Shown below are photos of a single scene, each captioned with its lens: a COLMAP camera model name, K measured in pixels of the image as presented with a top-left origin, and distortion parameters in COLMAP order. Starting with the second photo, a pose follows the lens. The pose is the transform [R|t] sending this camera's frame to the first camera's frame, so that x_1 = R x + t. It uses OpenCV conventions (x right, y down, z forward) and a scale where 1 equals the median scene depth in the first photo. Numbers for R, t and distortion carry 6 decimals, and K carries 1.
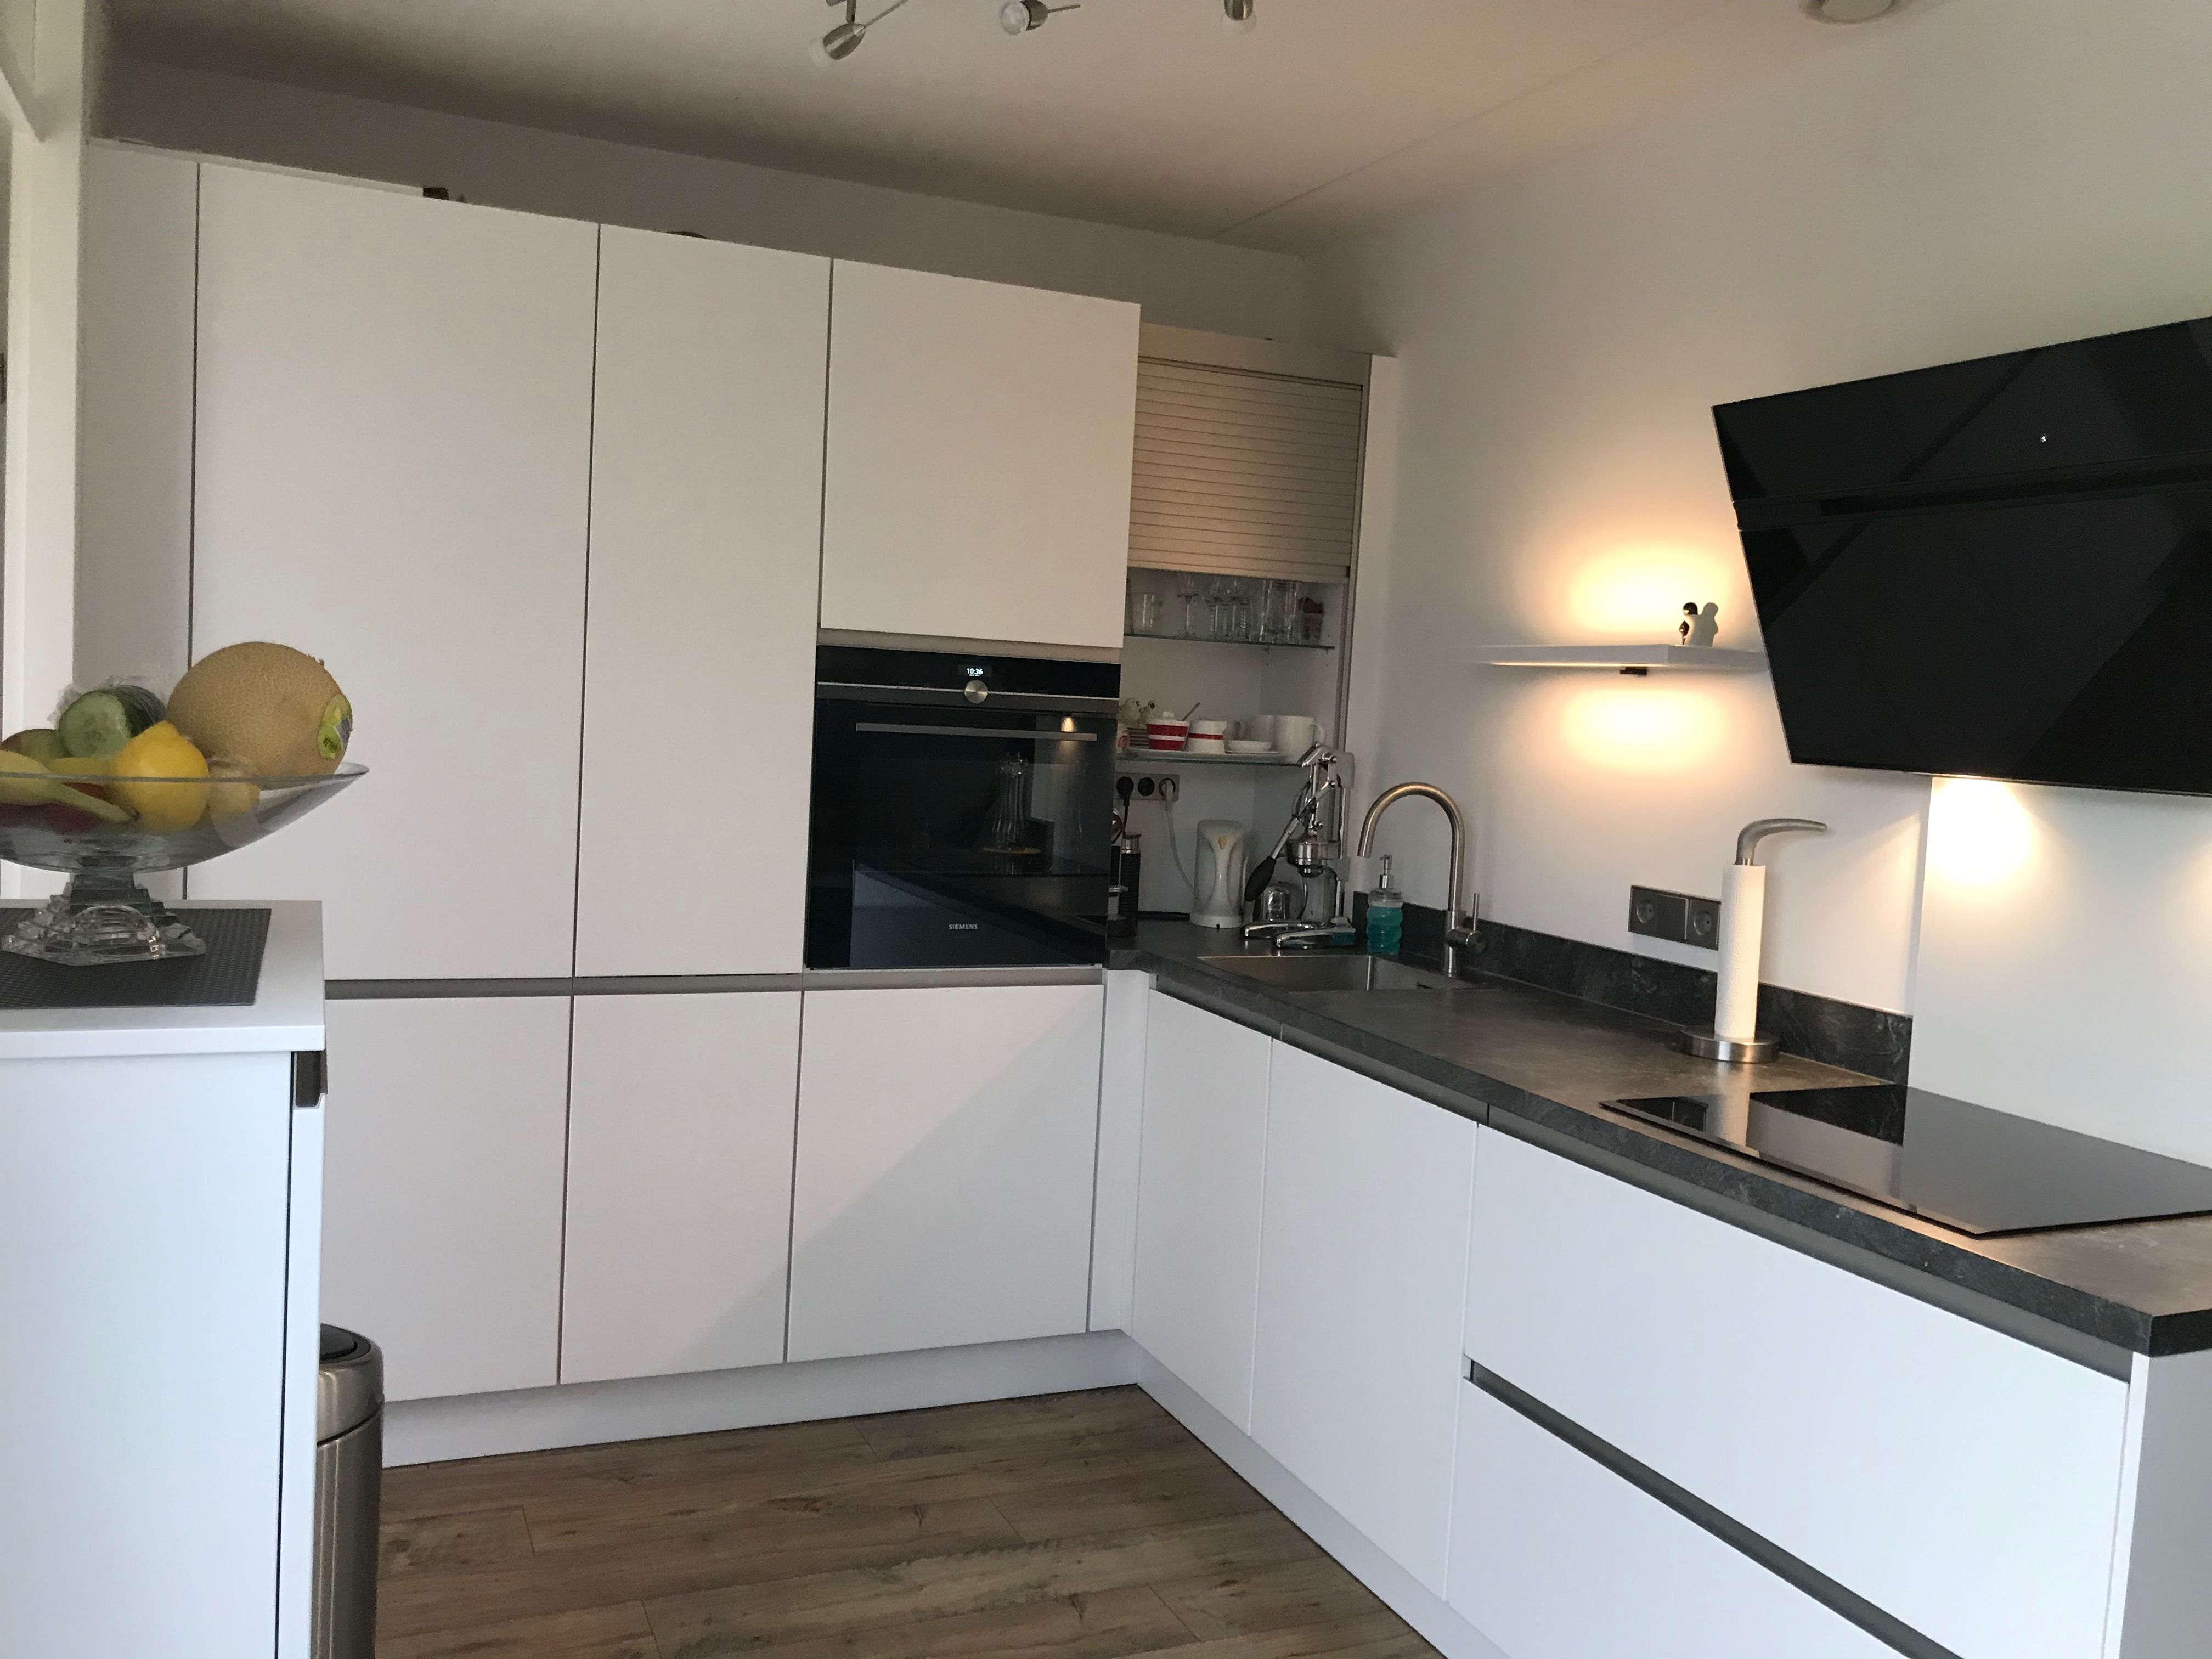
lens RADIAL K [[1809.3, 0, 1101.0], [0, 1809.3, 832.6], [0, 0, 1]] dist [0.019125, -0.001280]
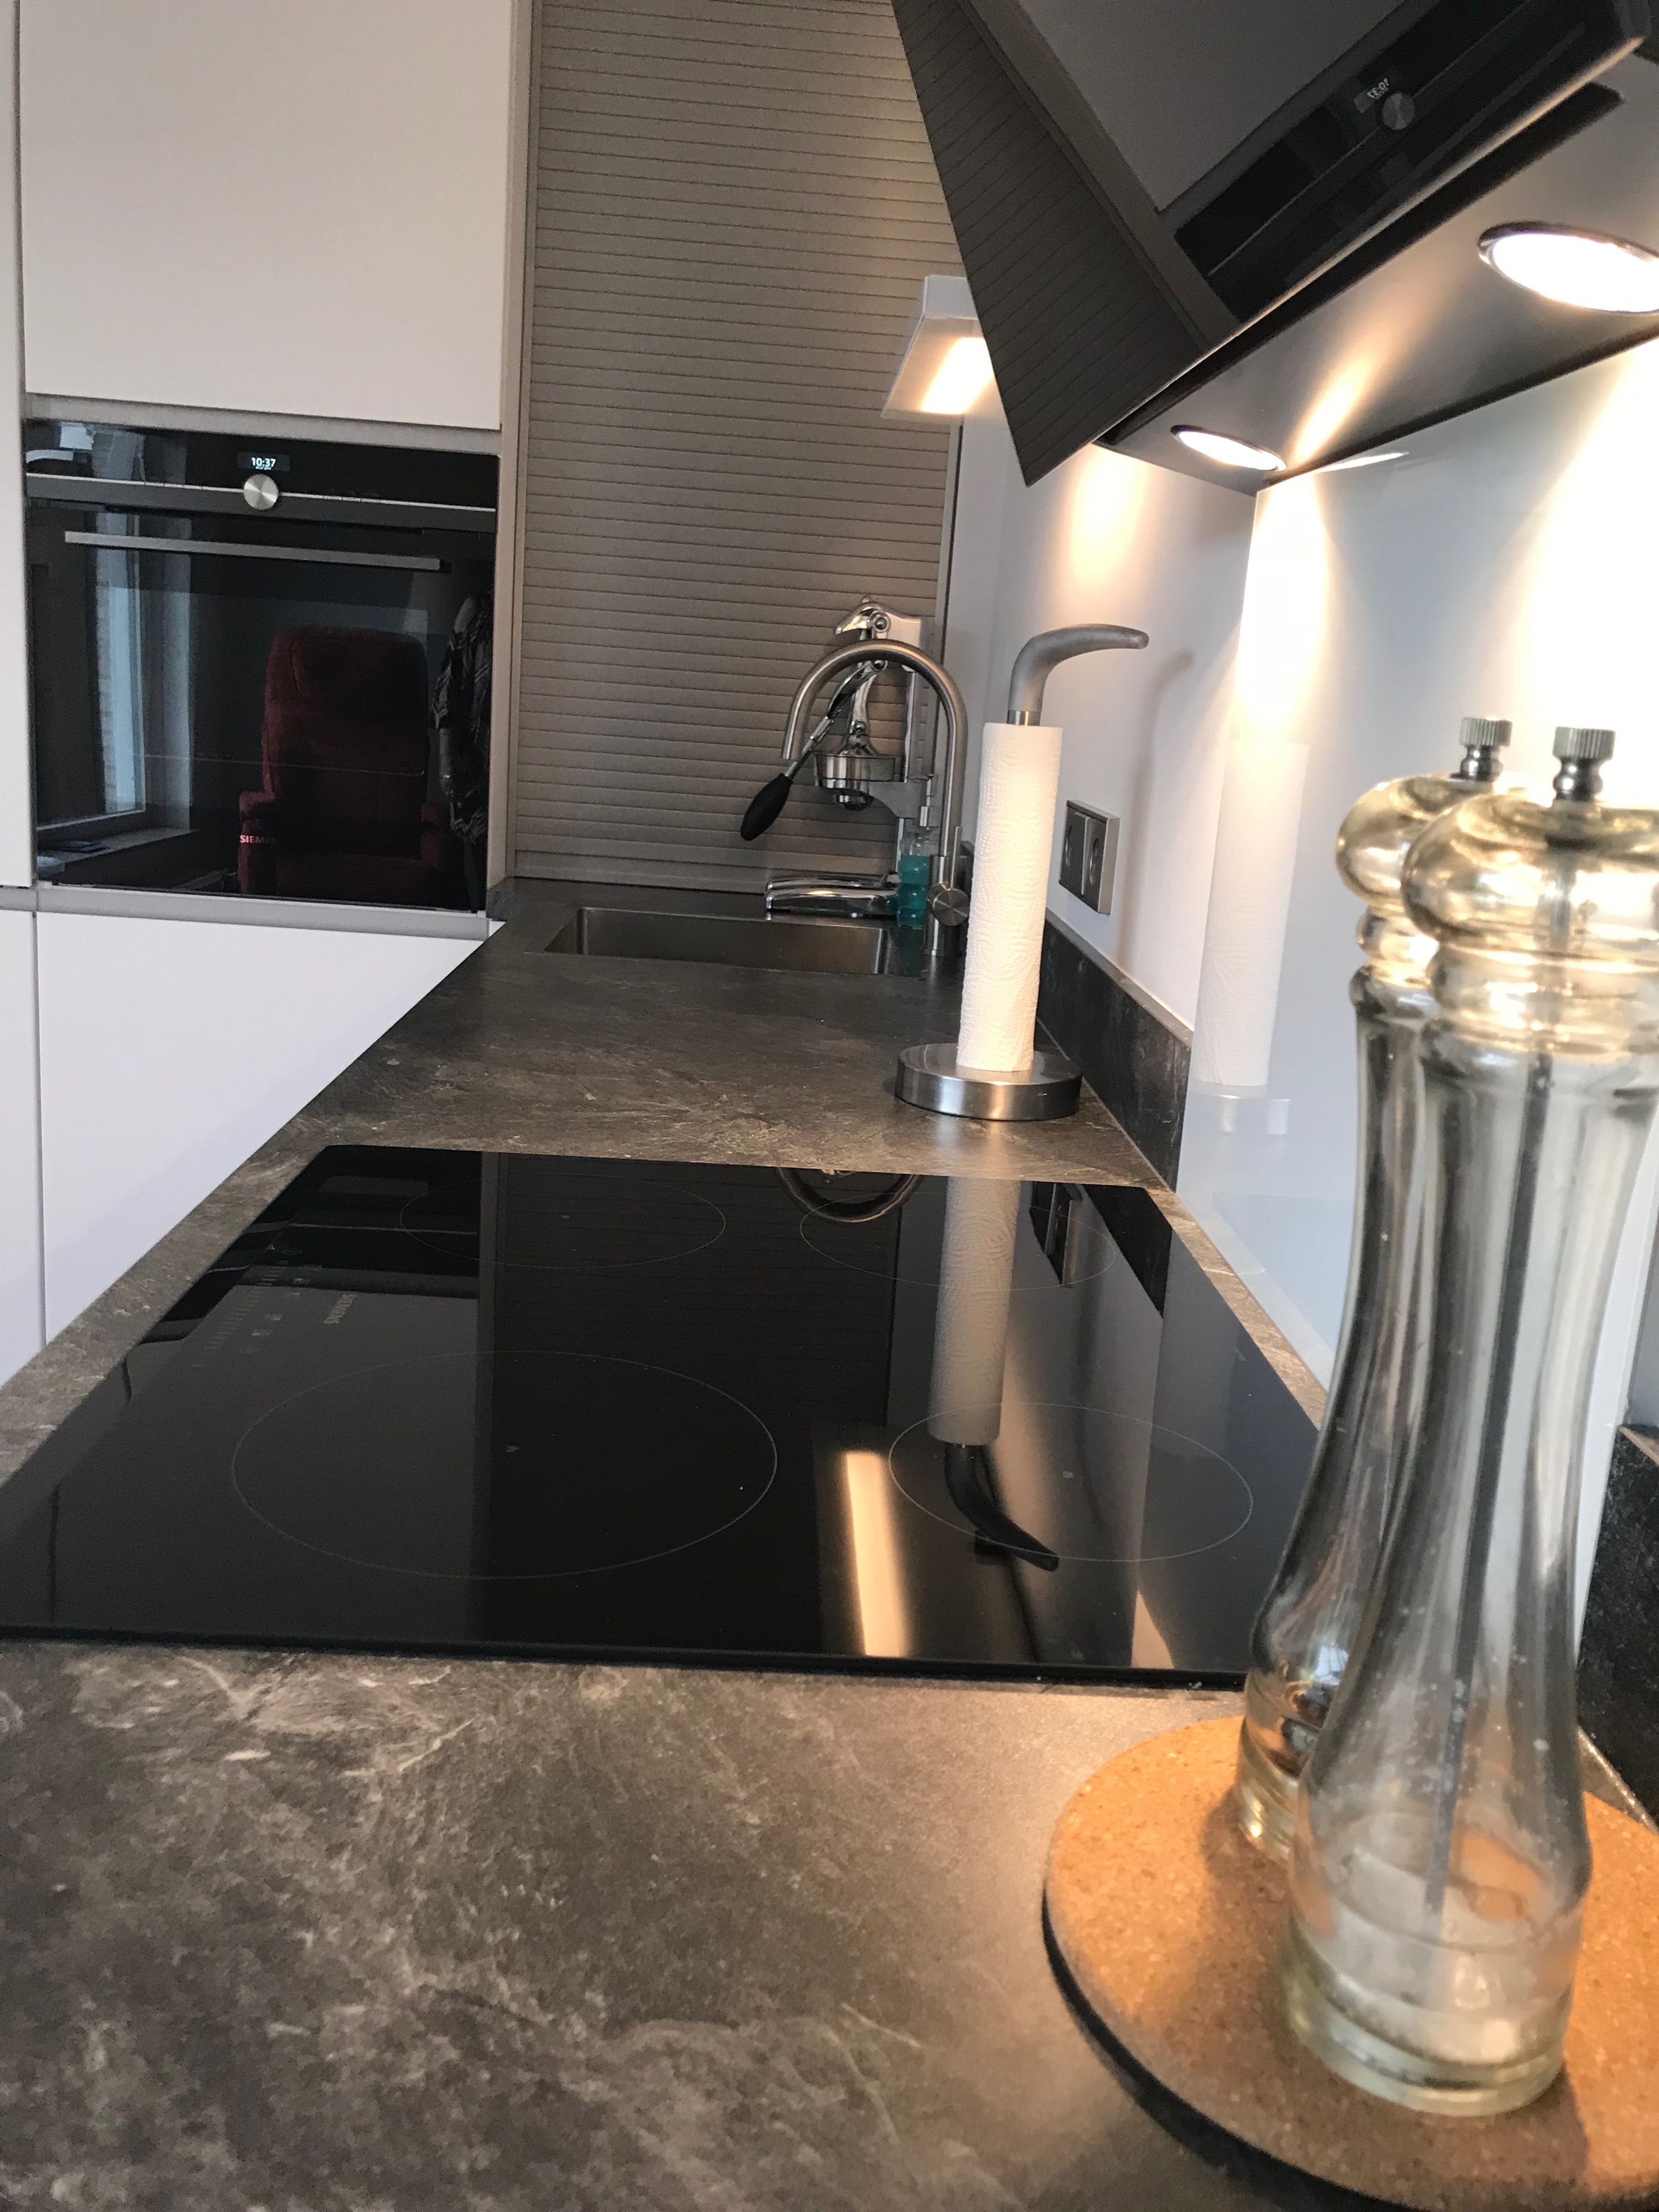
lens RADIAL K [[1809.3, 0, 827.5], [0, 1809.3, 1098.9], [0, 0, 1]] dist [0.019125, -0.001280]
pose [[0.930510, 0.097513, -0.353047, 0.385728], [-0.050779, 0.988945, 0.139315, 0.041310], [0.362729, -0.111706, 0.925175, 0.406375]]
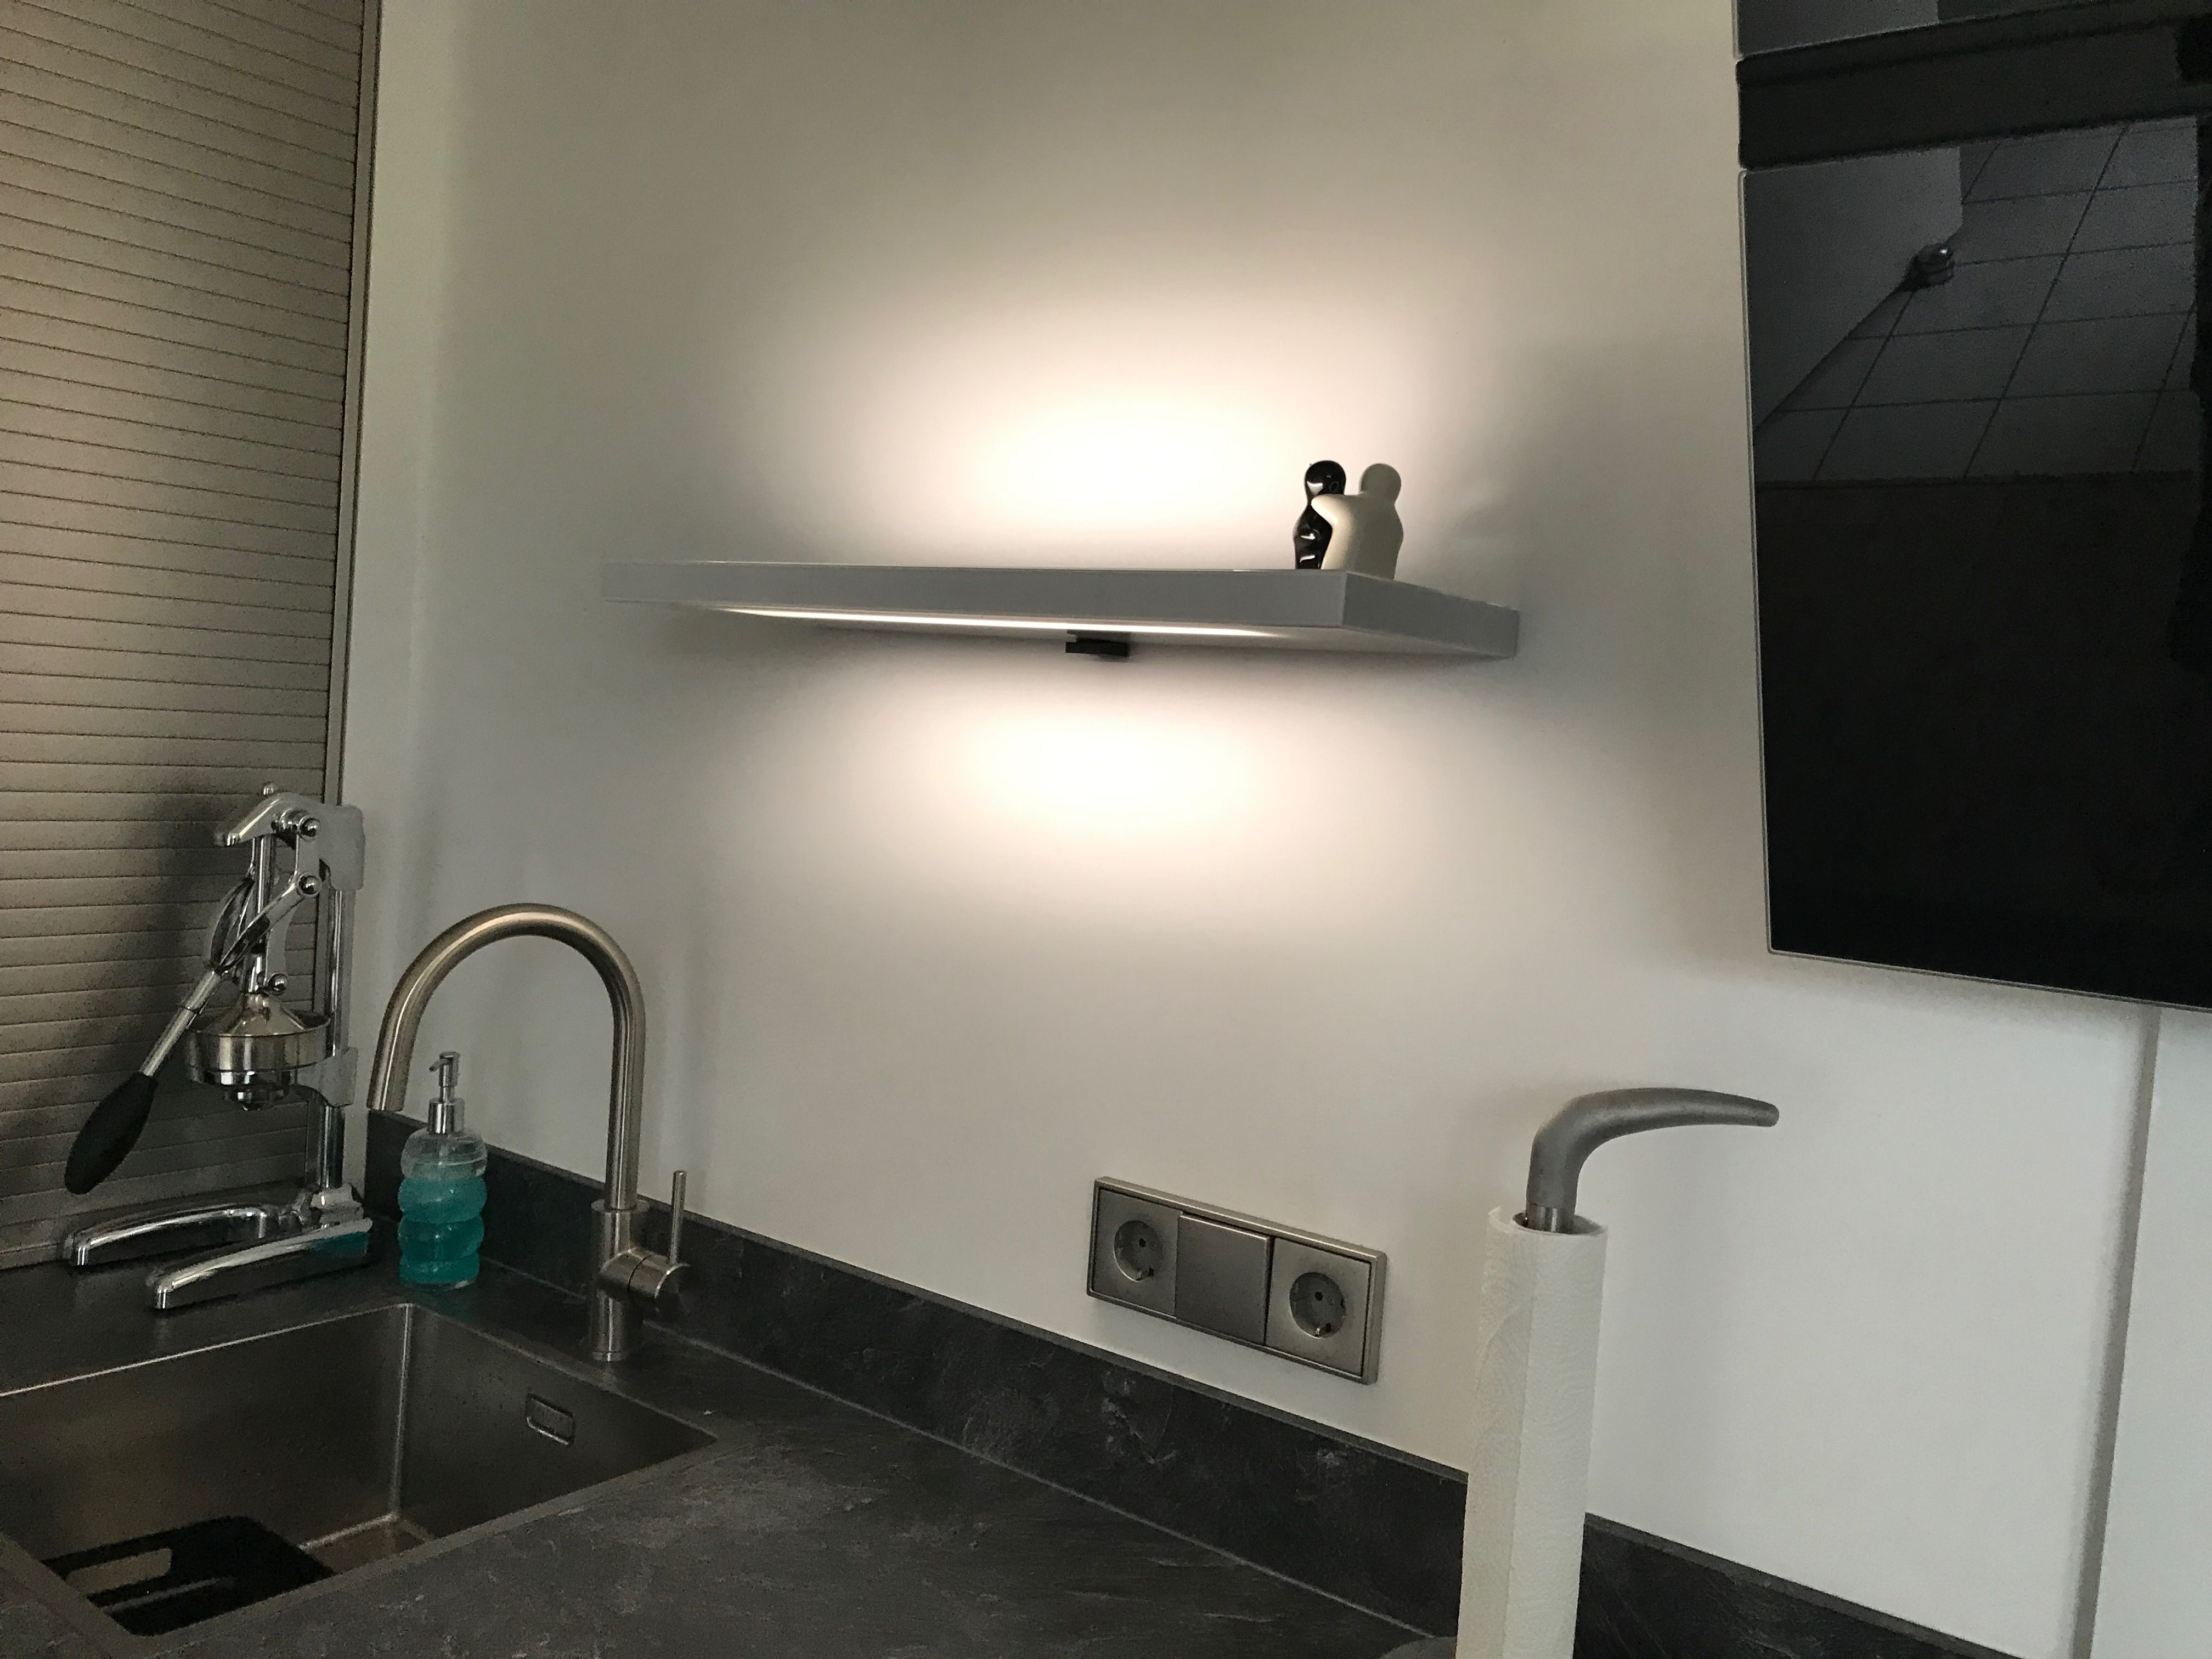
lens RADIAL K [[1809.3, 0, 1097.3], [0, 1809.3, 849.4], [0, 0, 1]] dist [0.019125, -0.001280]
pose [[0.874580, -0.017822, 0.484553, 0.091820], [0.005182, 0.999611, 0.027413, -0.049960], [-0.484853, -0.021464, 0.874332, 0.591813]]
